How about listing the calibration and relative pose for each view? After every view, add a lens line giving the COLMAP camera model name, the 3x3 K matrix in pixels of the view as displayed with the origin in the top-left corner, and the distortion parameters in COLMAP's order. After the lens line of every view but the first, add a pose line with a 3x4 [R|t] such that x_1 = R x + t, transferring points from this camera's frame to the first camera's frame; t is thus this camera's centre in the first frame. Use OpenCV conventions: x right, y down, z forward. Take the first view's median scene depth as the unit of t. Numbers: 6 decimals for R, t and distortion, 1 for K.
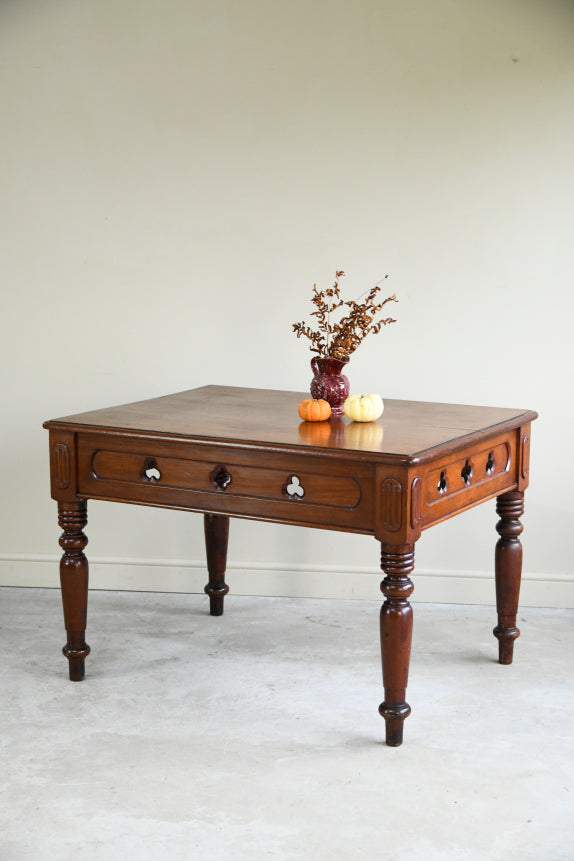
lens RADIAL K [[1540.4, 0, 287.0], [0, 1540.4, 430.5], [0, 0, 1]] dist [-0.034132, -0.040147]
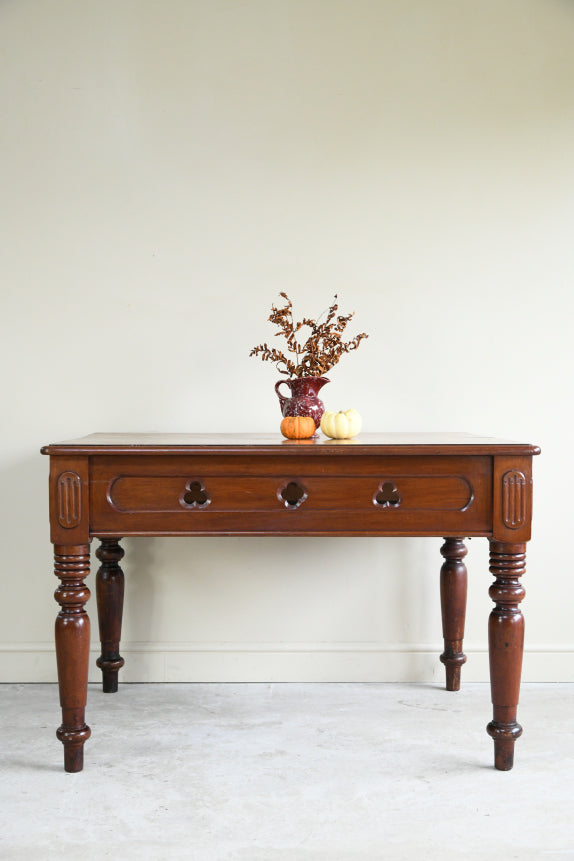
lens RADIAL K [[1243.7, 0, 287.0], [0, 1243.7, 430.5], [0, 0, 1]] dist [-0.033118, 0.011614]
pose [[0.853696, -0.013904, 0.520586, -0.389077], [0.082985, 0.990502, -0.109631, 0.068698], [-0.514117, 0.136793, 0.846742, 0.378140]]
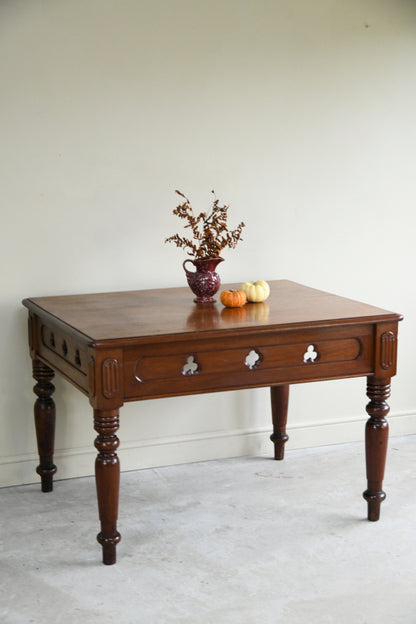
lens RADIAL K [[1116.4, 0, 208.0], [0, 1116.4, 312.0], [0, 0, 1]] dist [-0.034132, -0.040147]
pose [[0.602484, -0.145190, 0.784814, -0.736191], [0.132202, 0.987886, 0.081270, -0.081403], [-0.787106, 0.054790, 0.614380, 0.438834]]
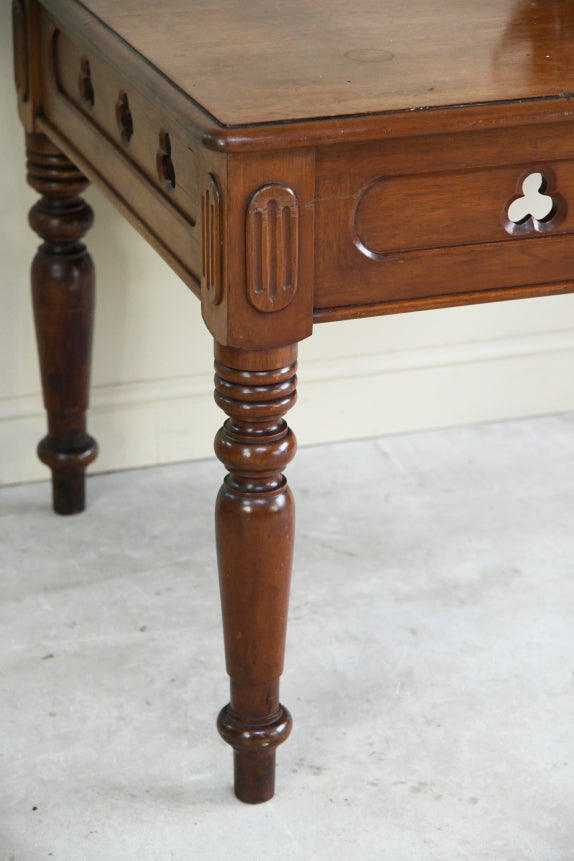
lens RADIAL K [[2512.9, 0, 287.0], [0, 2512.9, 430.5], [0, 0, 1]] dist [-0.018376, -0.121270]
pose [[0.654859, -0.292571, 0.696823, -0.545575], [0.114771, 0.949832, 0.290941, -0.100761], [-0.746986, -0.110550, 0.655584, 0.625161]]
